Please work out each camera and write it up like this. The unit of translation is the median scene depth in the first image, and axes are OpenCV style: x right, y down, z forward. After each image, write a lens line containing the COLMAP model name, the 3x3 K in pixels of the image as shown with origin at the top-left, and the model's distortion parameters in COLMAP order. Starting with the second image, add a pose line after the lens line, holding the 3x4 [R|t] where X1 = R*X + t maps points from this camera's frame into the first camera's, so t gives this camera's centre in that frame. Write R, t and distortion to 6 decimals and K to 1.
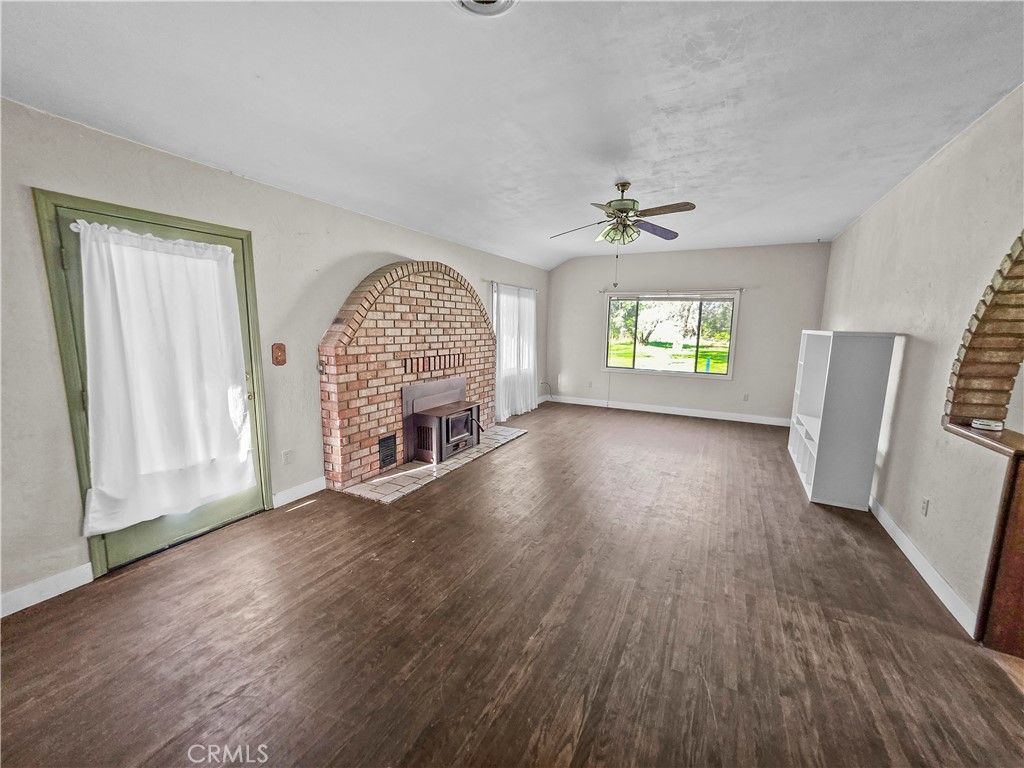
lens RADIAL K [[409.6, 0, 515.1], [0, 409.6, 385.1], [0, 0, 1]] dist [-0.000759, 0.000062]
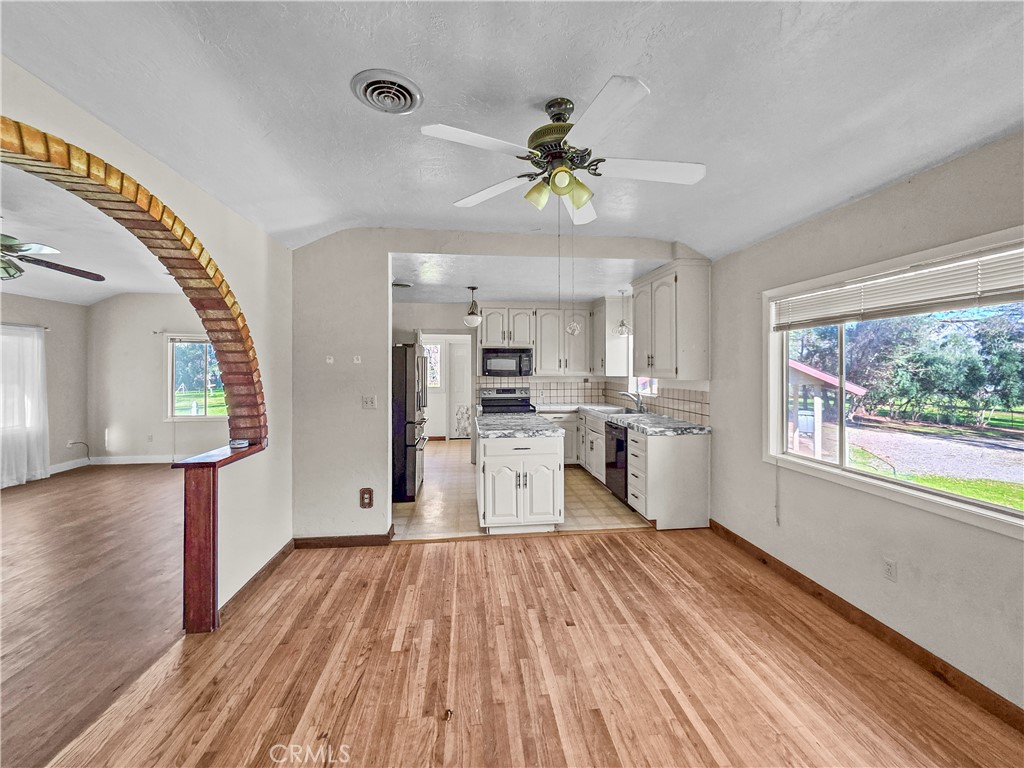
lens RADIAL K [[425.7, 0, 511.1], [0, 425.7, 367.4], [0, 0, 1]] dist [-0.000773, -0.000031]
pose [[0.835504, -0.018561, 0.549171, 0.714707], [0.097593, 0.988552, -0.115066, 0.061608], [-0.540748, 0.149733, 0.827751, -0.373044]]
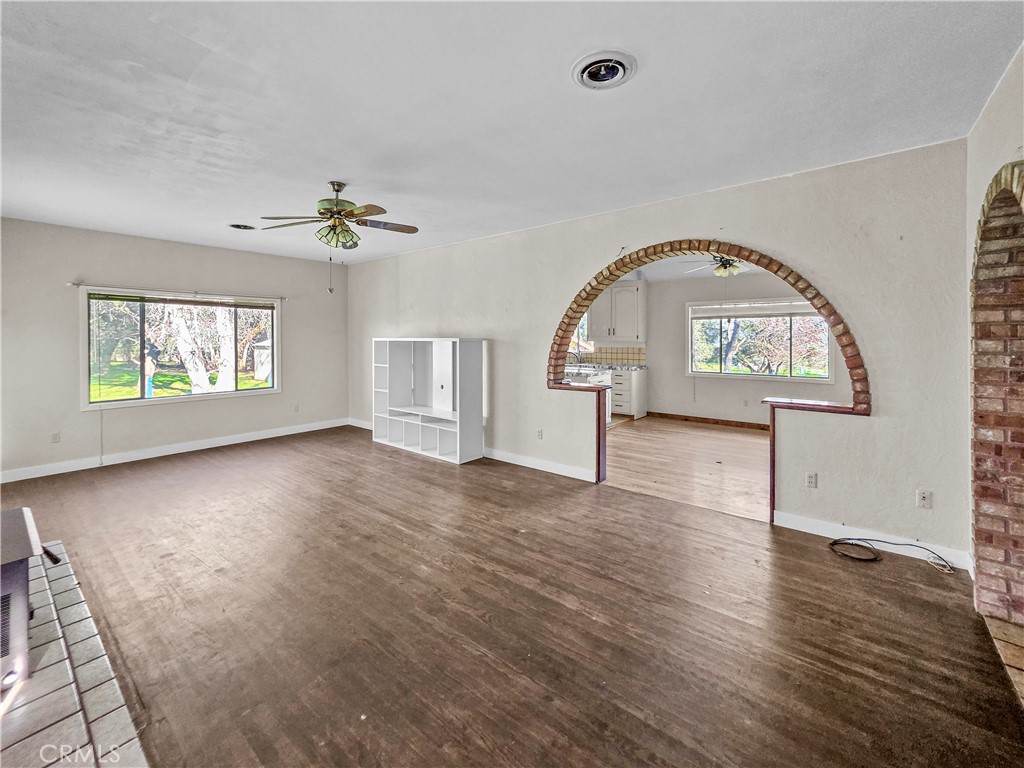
lens RADIAL K [[432.5, 0, 515.2], [0, 432.5, 344.1], [0, 0, 1]] dist [0.000333, 0.000129]
pose [[0.208631, -0.032743, 0.977446, -0.609303], [0.150426, 0.988621, 0.001010, -0.078056], [-0.966357, 0.146823, 0.211182, 0.465652]]
